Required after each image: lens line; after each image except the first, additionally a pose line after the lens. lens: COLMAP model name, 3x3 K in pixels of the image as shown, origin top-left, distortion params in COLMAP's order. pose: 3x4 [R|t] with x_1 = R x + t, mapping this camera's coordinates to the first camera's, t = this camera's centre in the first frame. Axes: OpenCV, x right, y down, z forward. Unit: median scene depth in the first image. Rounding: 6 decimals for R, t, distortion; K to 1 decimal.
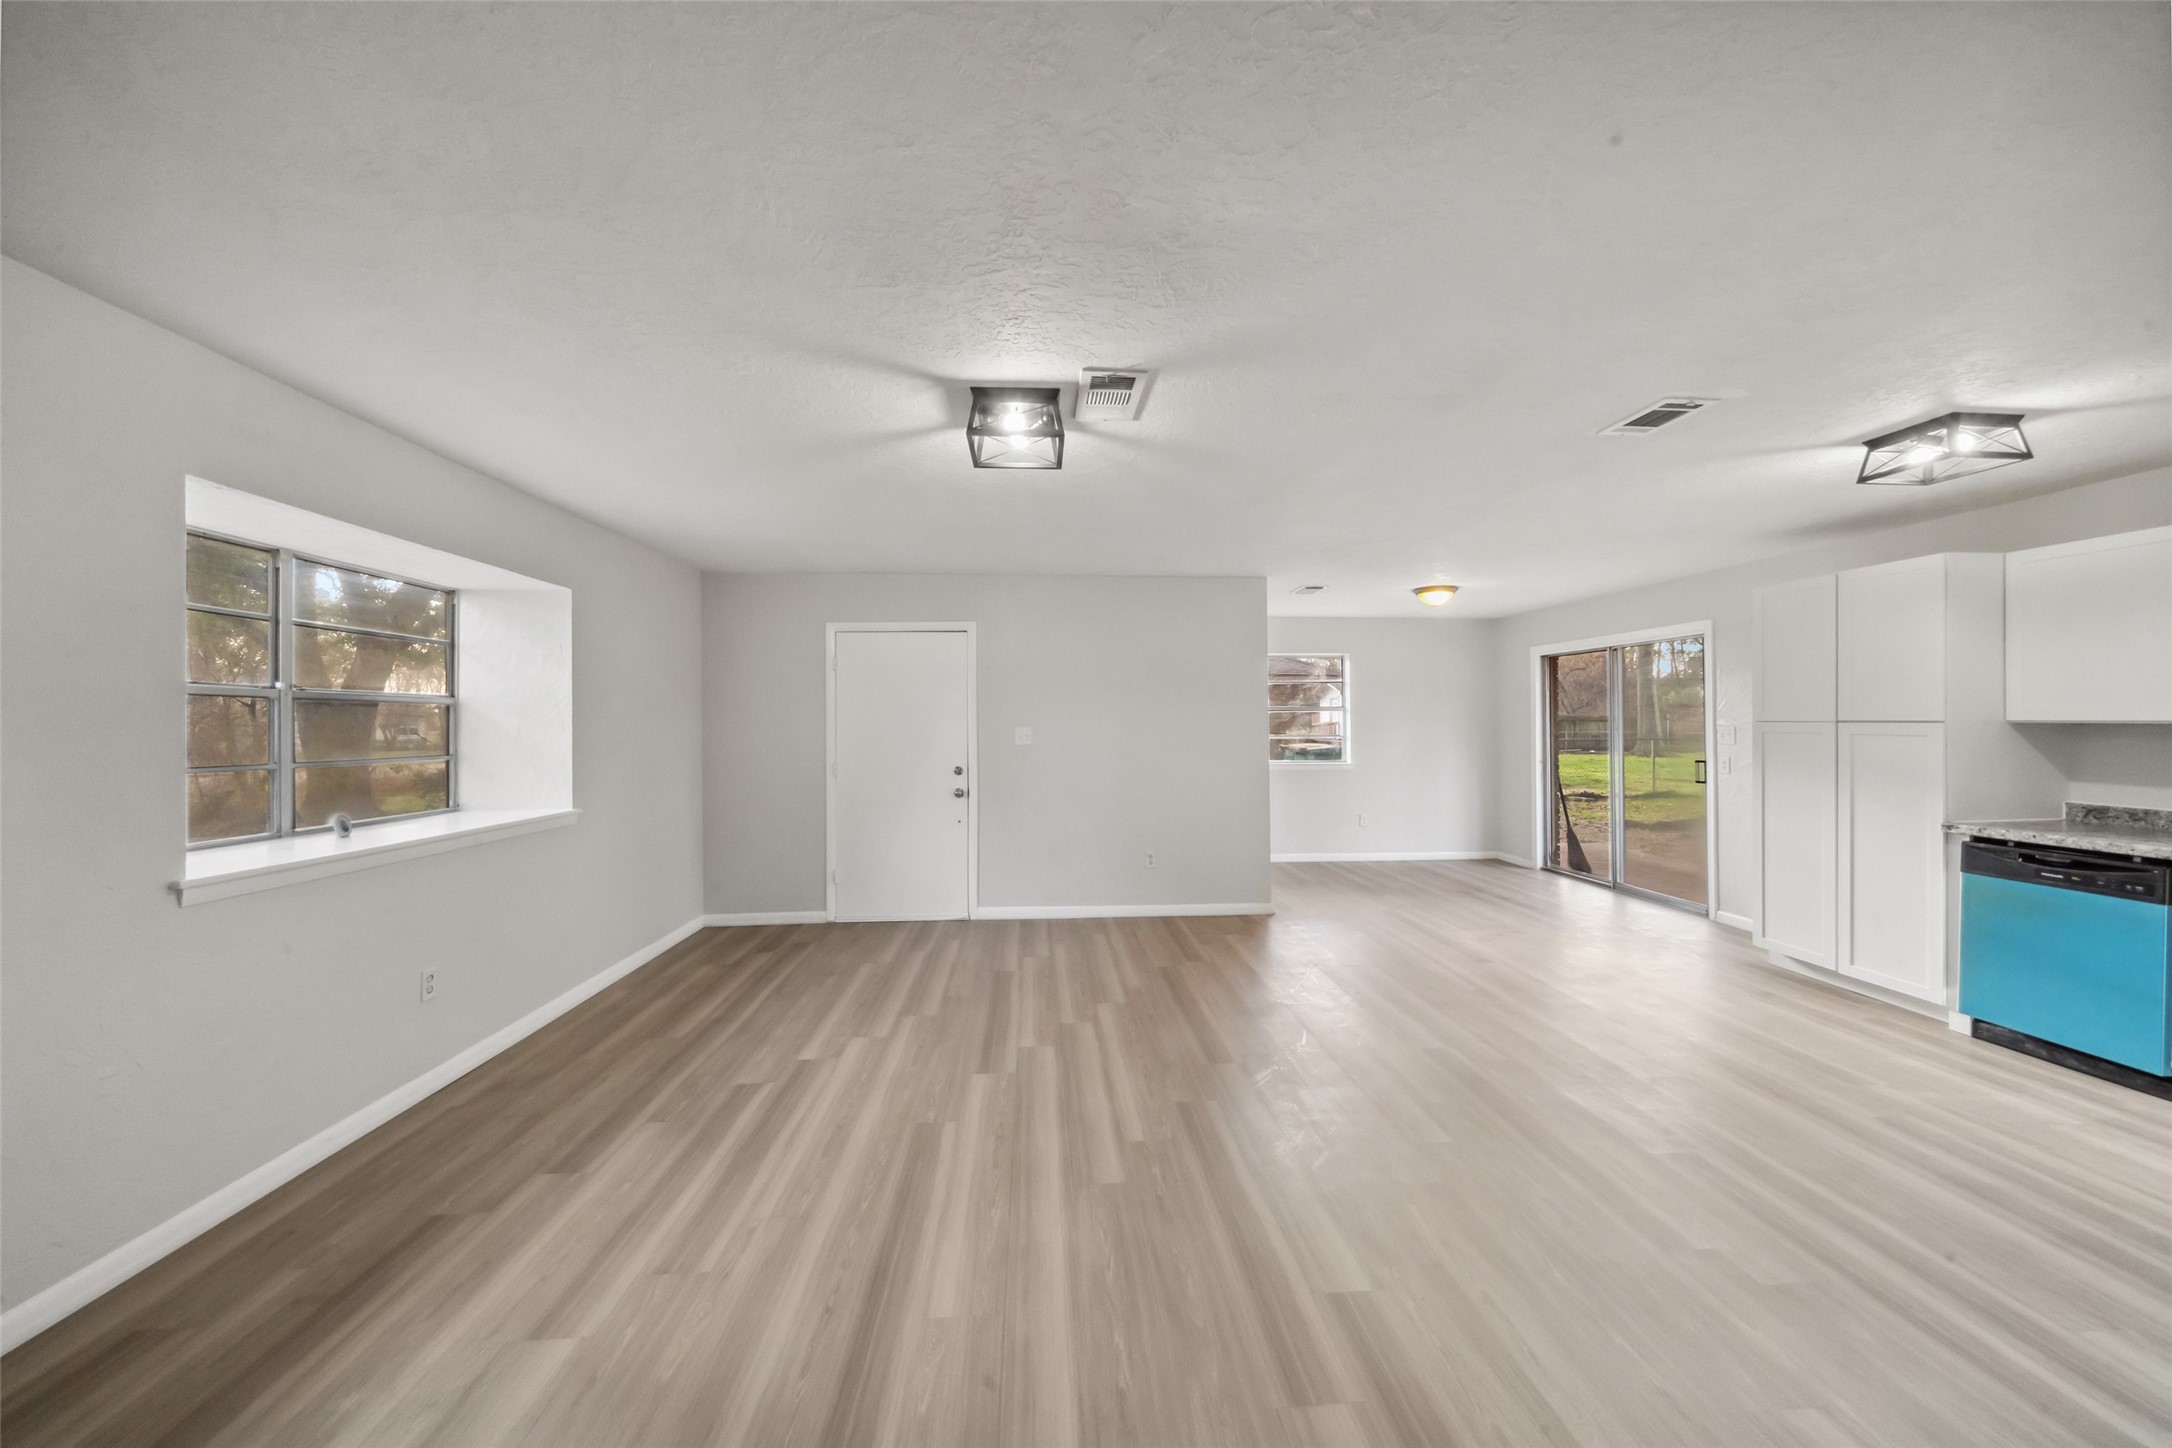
lens RADIAL K [[757.0, 0, 1089.0], [0, 757.0, 726.1], [0, 0, 1]] dist [-0.009990, 0.001150]
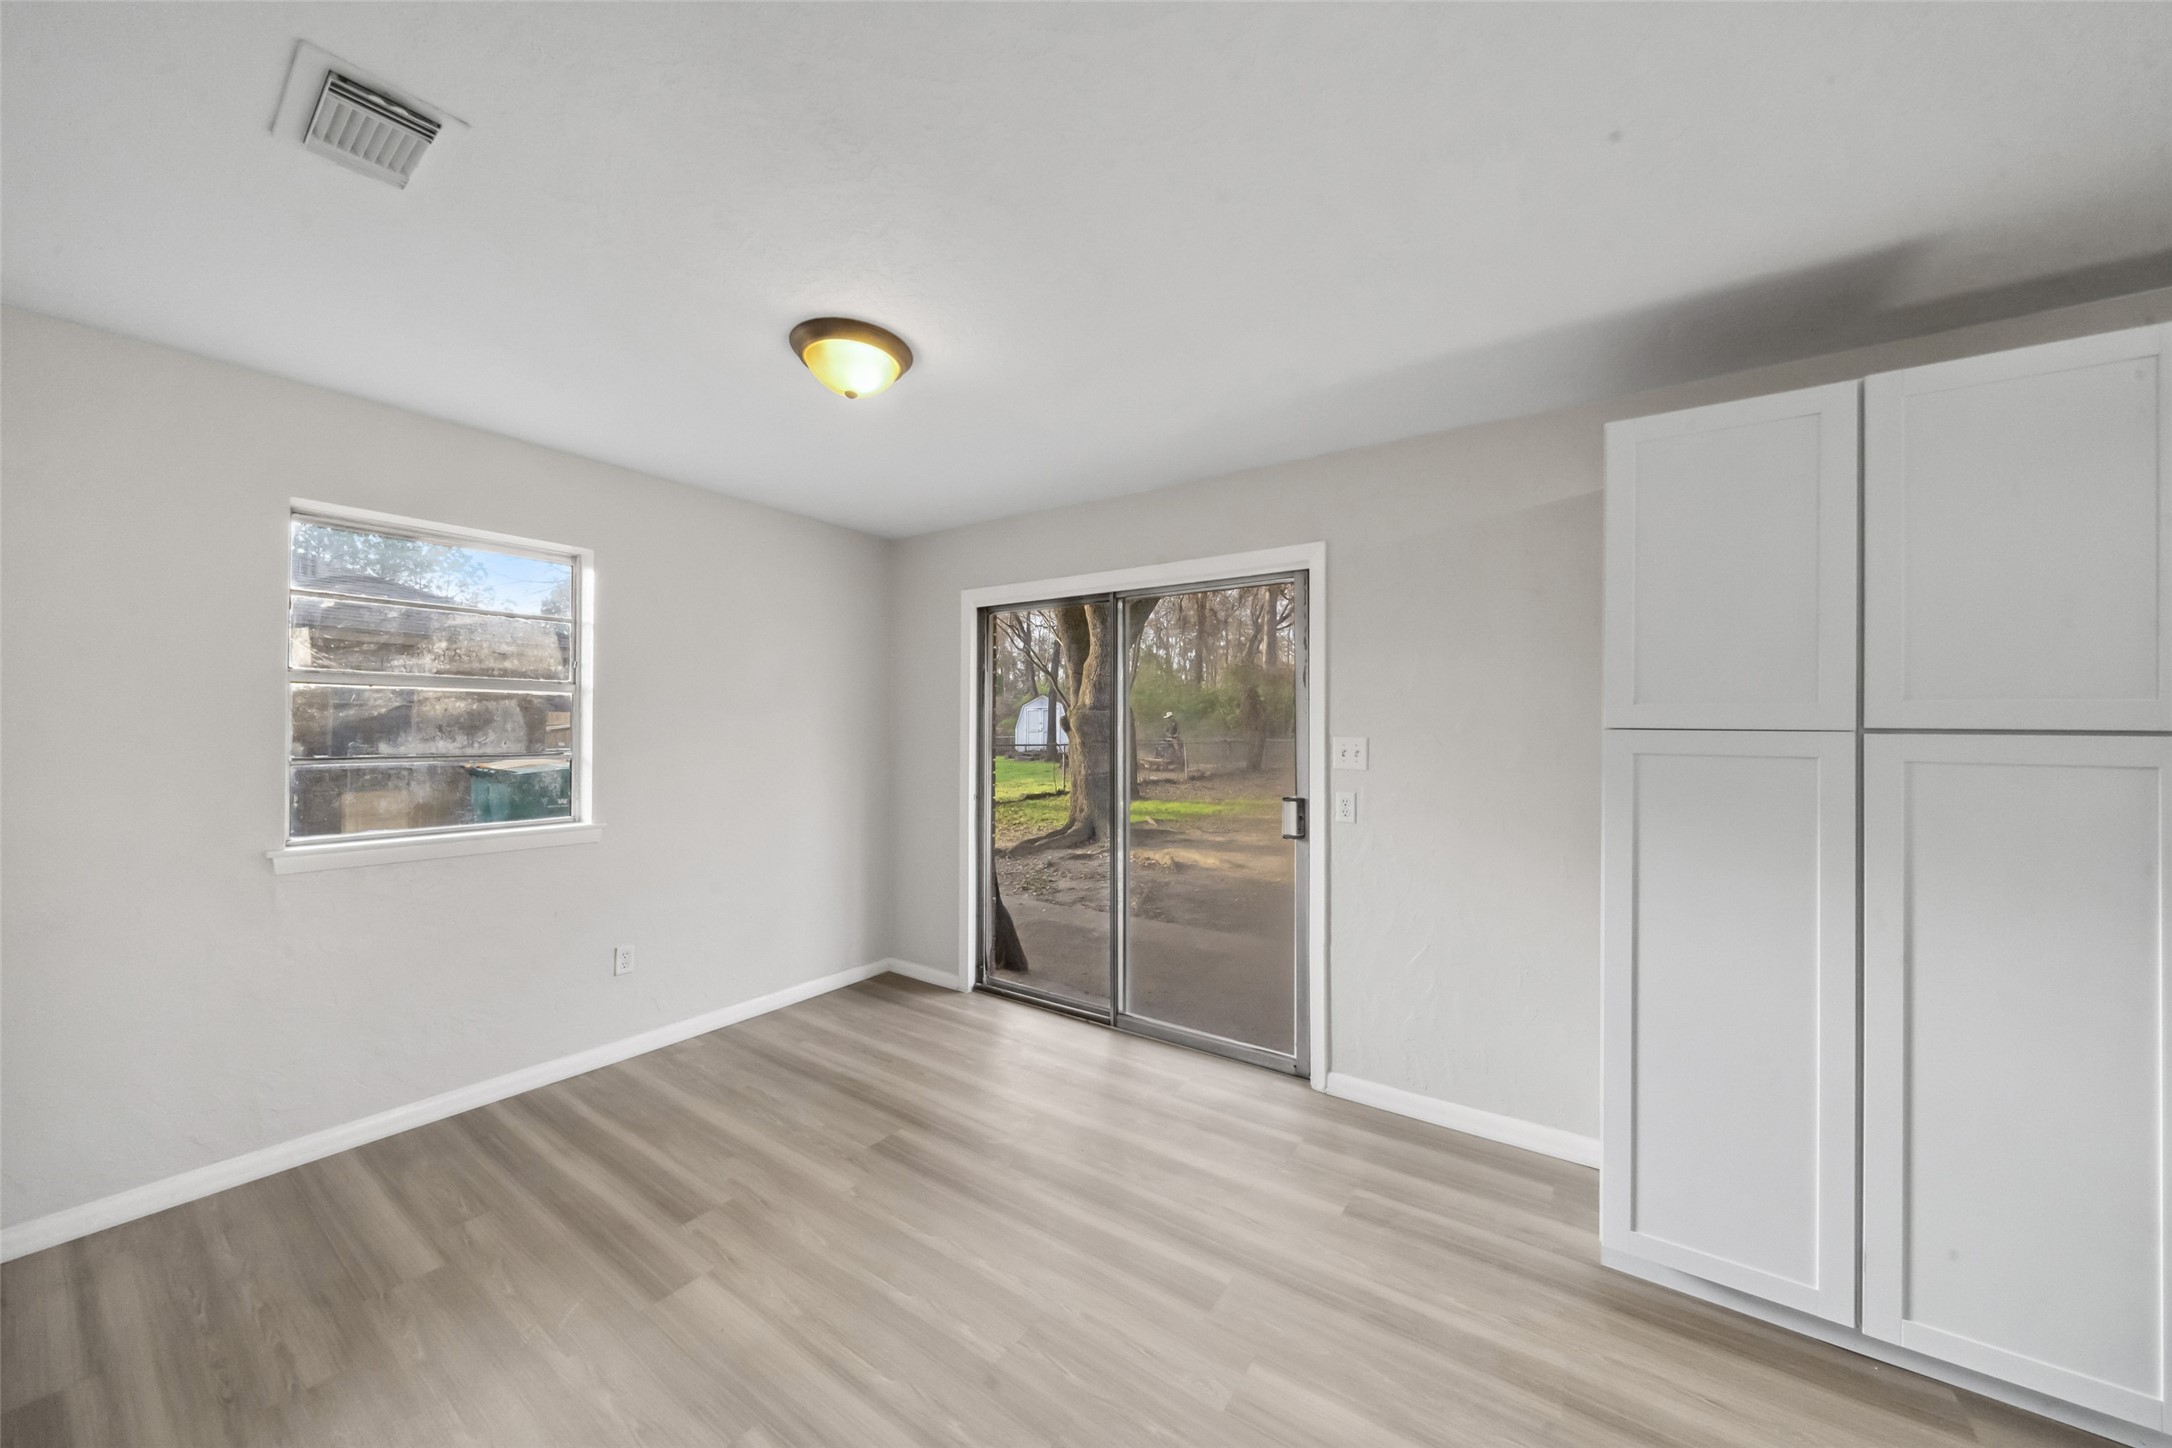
lens RADIAL K [[757.0, 0, 1094.9], [0, 757.0, 708.8], [0, 0, 1]] dist [-0.009990, 0.001150]
pose [[0.627217, 0.029123, 0.778300, 0.392304], [-0.007261, 0.999476, -0.031548, -0.001913], [-0.778811, 0.014136, 0.627099, 1.043207]]
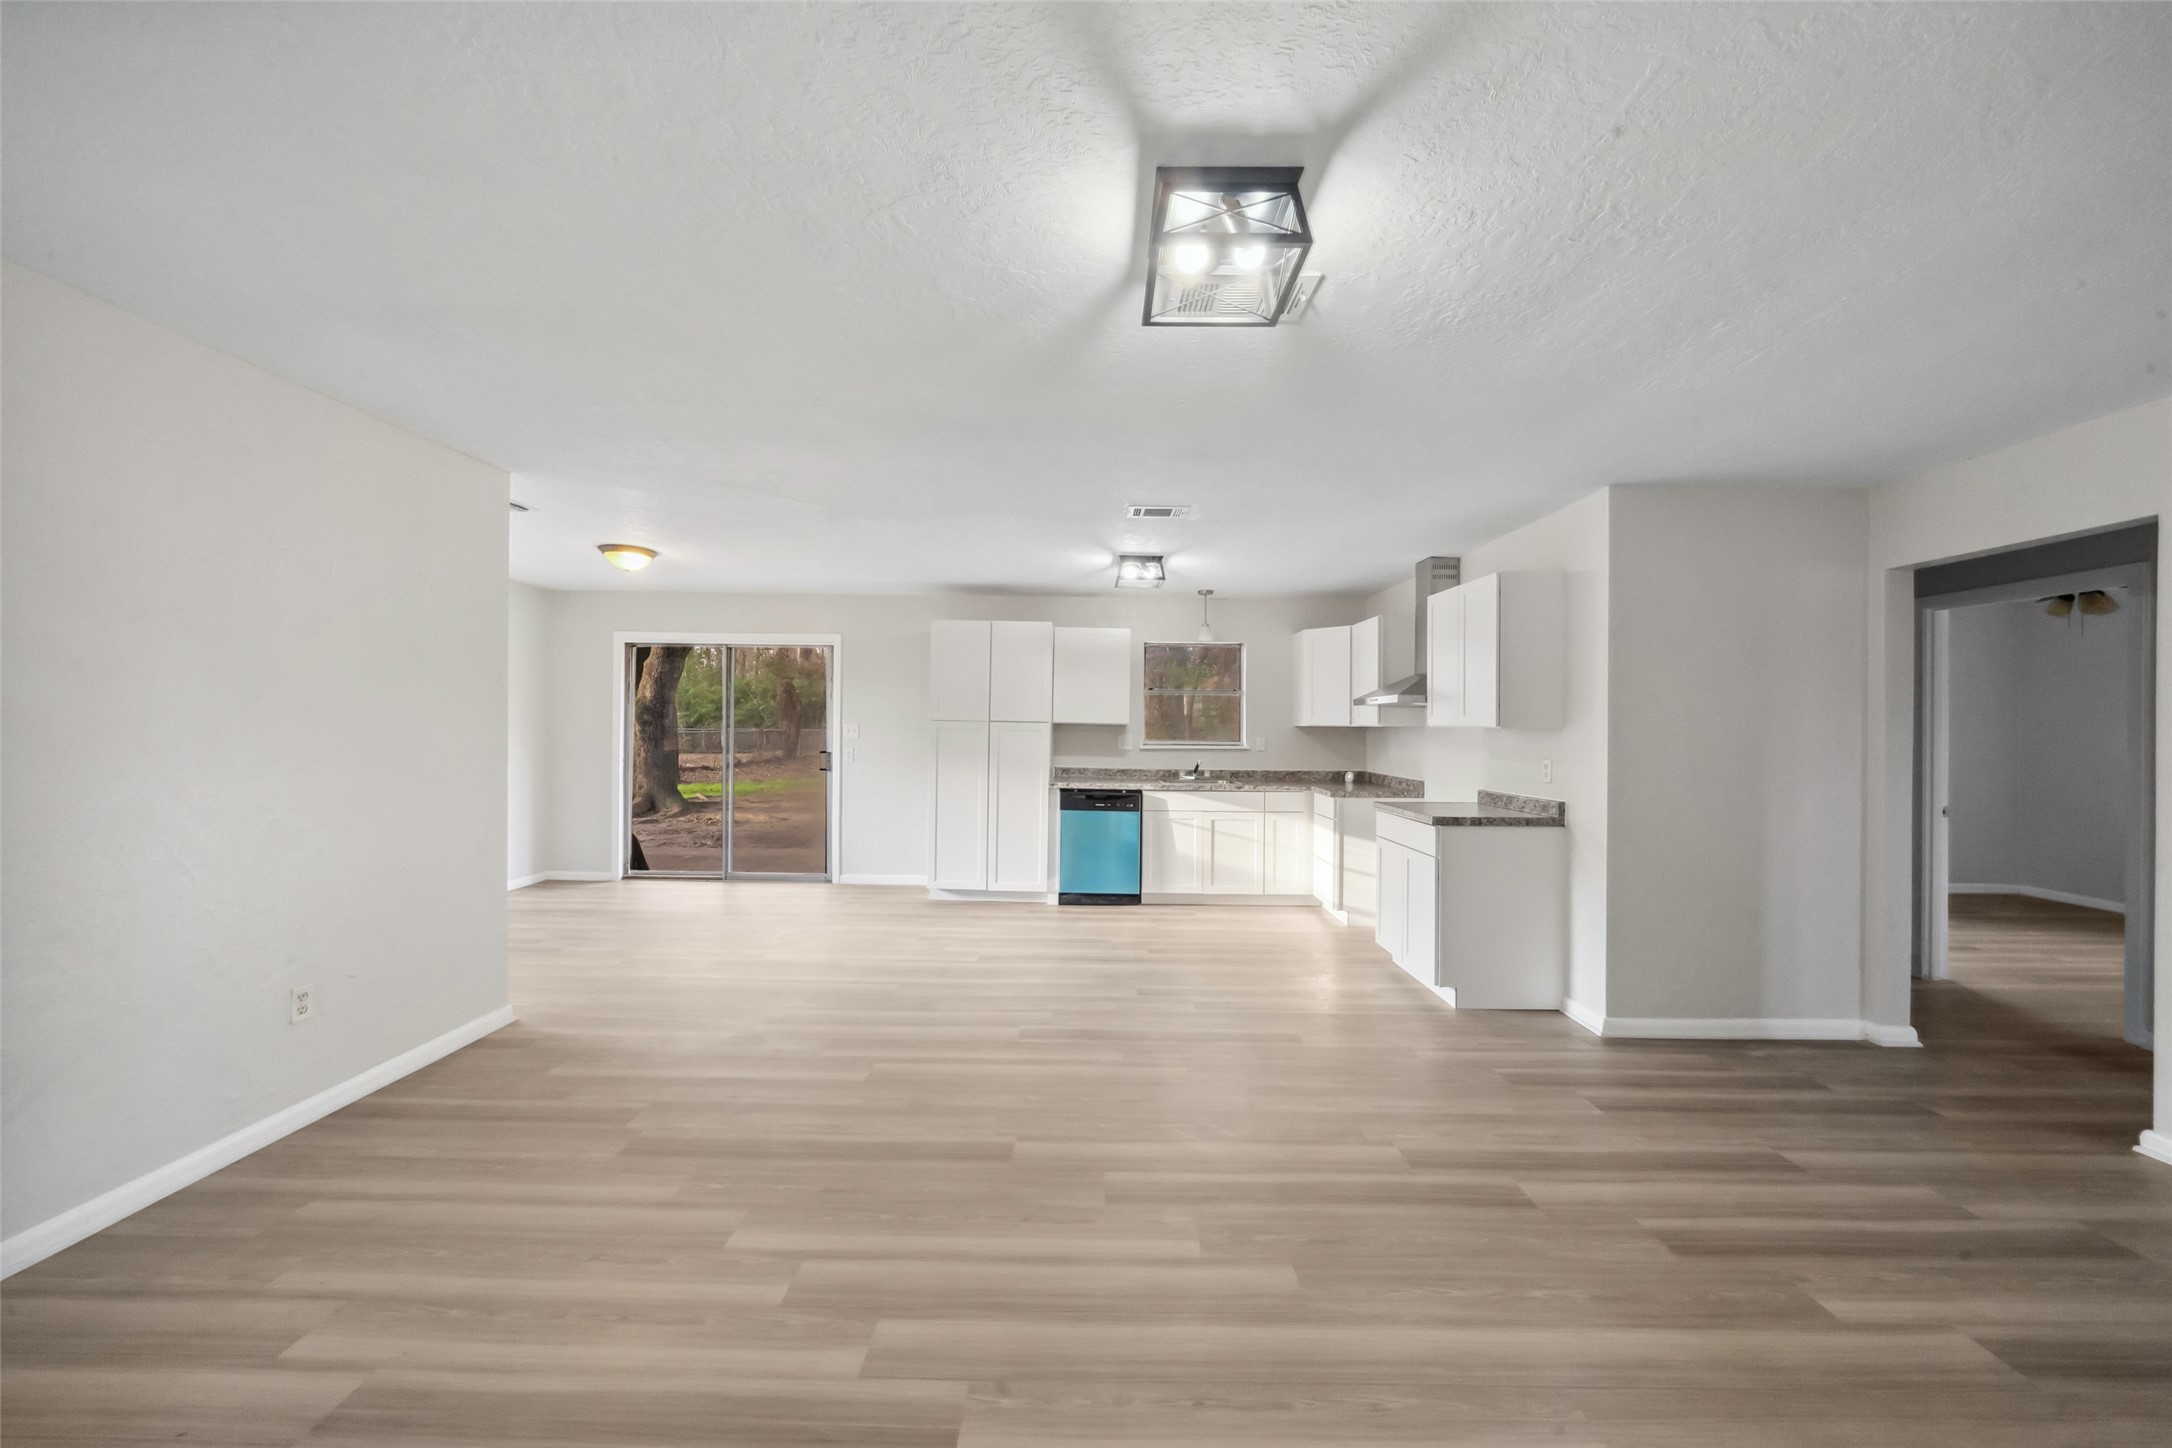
lens RADIAL K [[757.0, 0, 1088.2], [0, 757.0, 728.3], [0, 0, 1]] dist [-0.009990, 0.001150]
pose [[0.088585, -0.002654, 0.996065, -0.458562], [-0.007757, 0.999964, 0.003354, 0.002333], [-0.996038, -0.008024, 0.088561, 0.657950]]
